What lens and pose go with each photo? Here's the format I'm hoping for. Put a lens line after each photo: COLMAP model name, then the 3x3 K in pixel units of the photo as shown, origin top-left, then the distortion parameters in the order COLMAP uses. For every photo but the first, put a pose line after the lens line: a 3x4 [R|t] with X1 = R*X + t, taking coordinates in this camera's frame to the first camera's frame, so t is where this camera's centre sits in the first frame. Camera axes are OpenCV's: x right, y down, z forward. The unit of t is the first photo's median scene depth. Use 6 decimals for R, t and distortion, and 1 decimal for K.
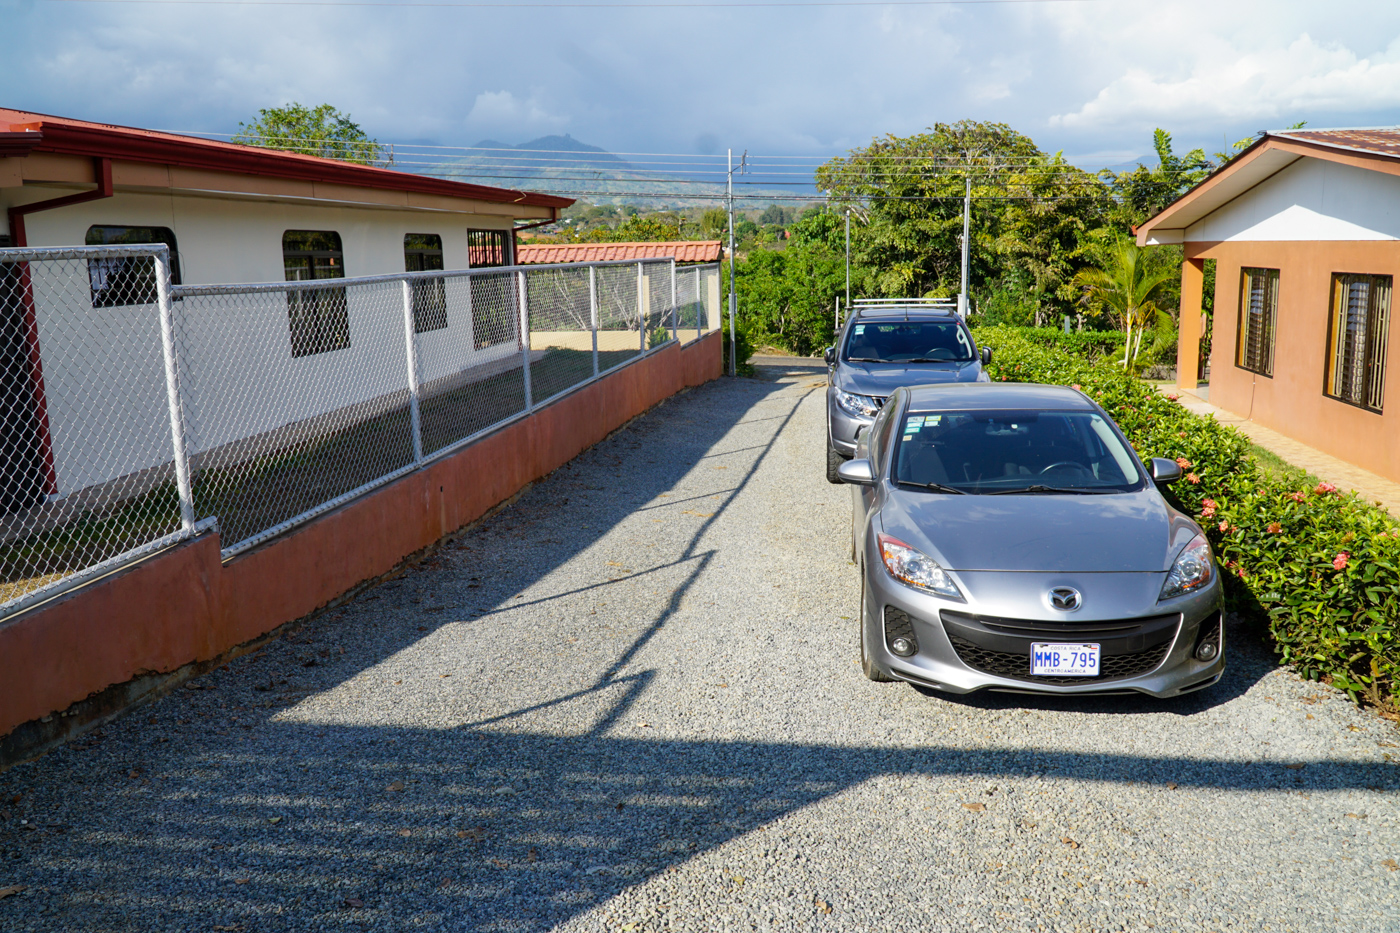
lens RADIAL K [[1126.4, 0, 709.8], [0, 1126.4, 454.8], [0, 0, 1]] dist [0.005768, -0.023446]
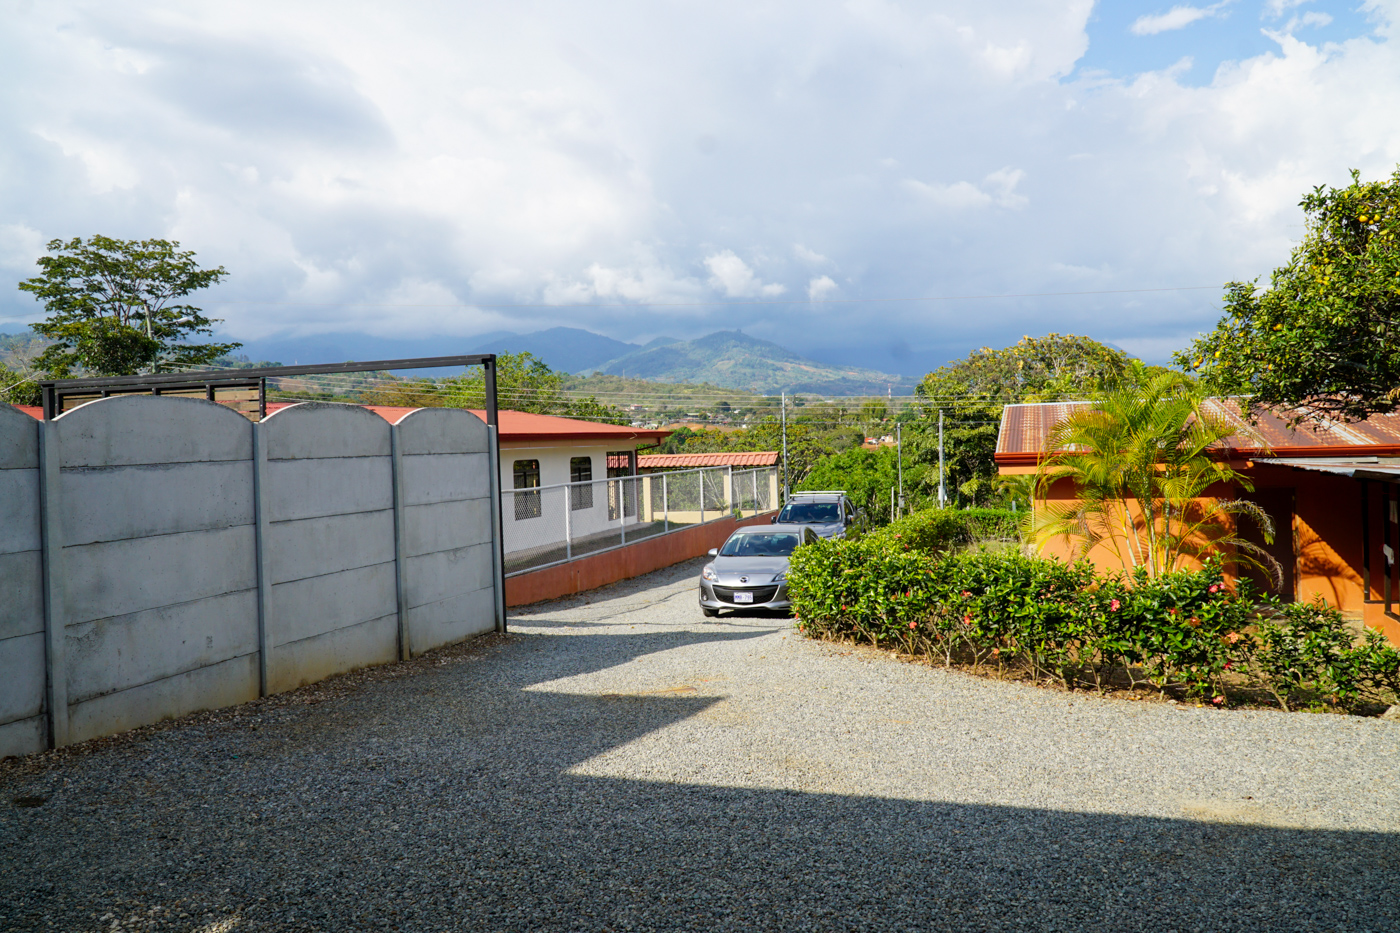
lens RADIAL K [[1126.4, 0, 696.7], [0, 1126.4, 471.2], [0, 0, 1]] dist [0.005768, -0.023446]
pose [[0.987180, -0.006181, -0.159491, 0.177184], [-0.017855, 0.988701, -0.148832, 0.076755], [0.158609, 0.149771, 0.975916, -0.599519]]
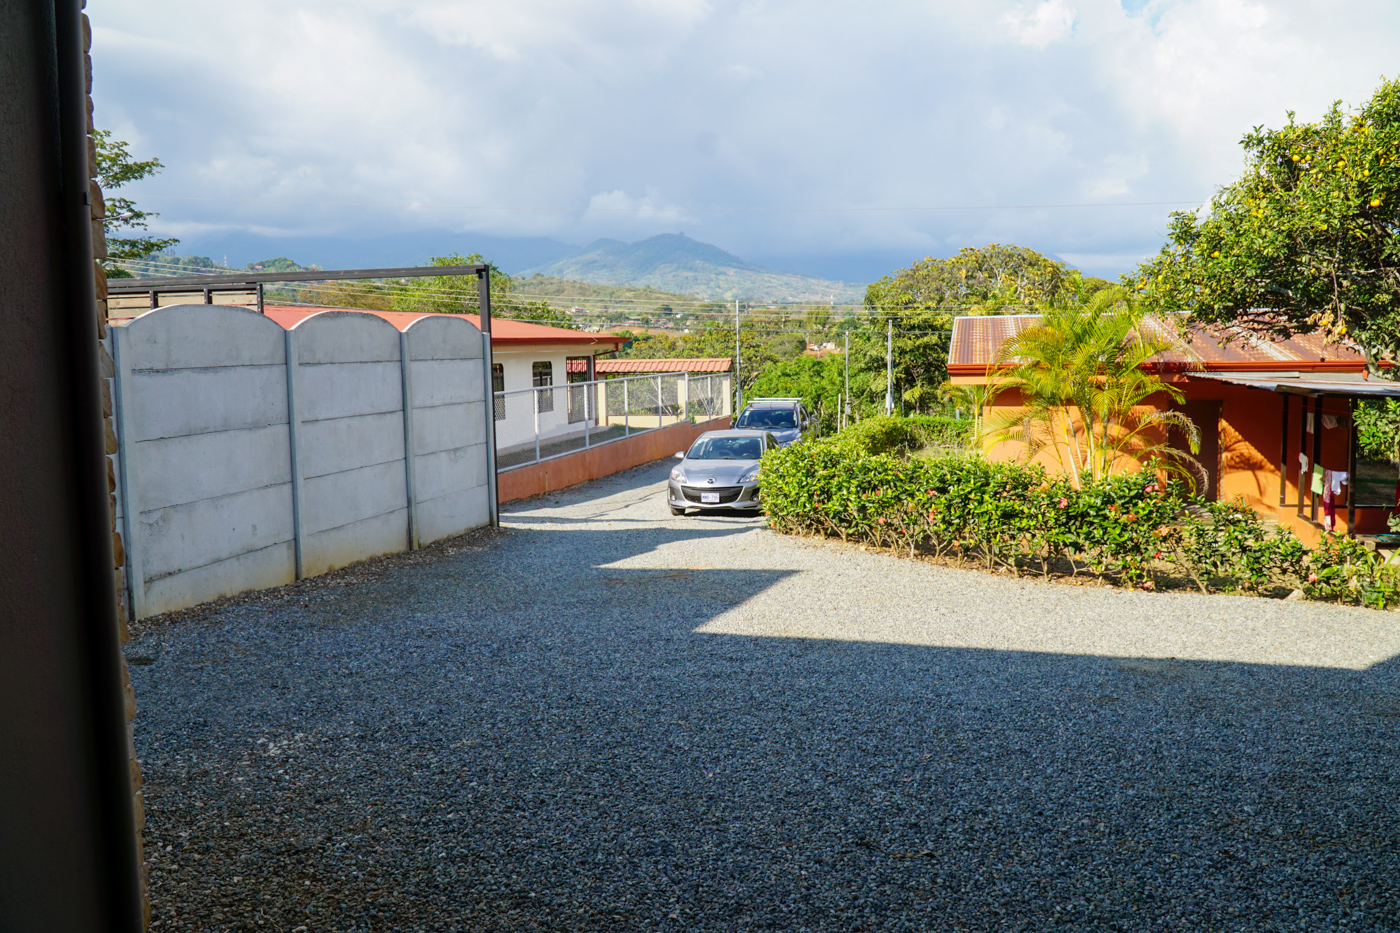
lens RADIAL K [[1126.4, 0, 691.8], [0, 1126.4, 471.4], [0, 0, 1]] dist [0.005768, -0.023446]
pose [[0.993725, 0.015874, -0.110718, 0.160721], [-0.023261, 0.997565, -0.065747, 0.082464], [0.109405, 0.067910, 0.991675, -0.647614]]
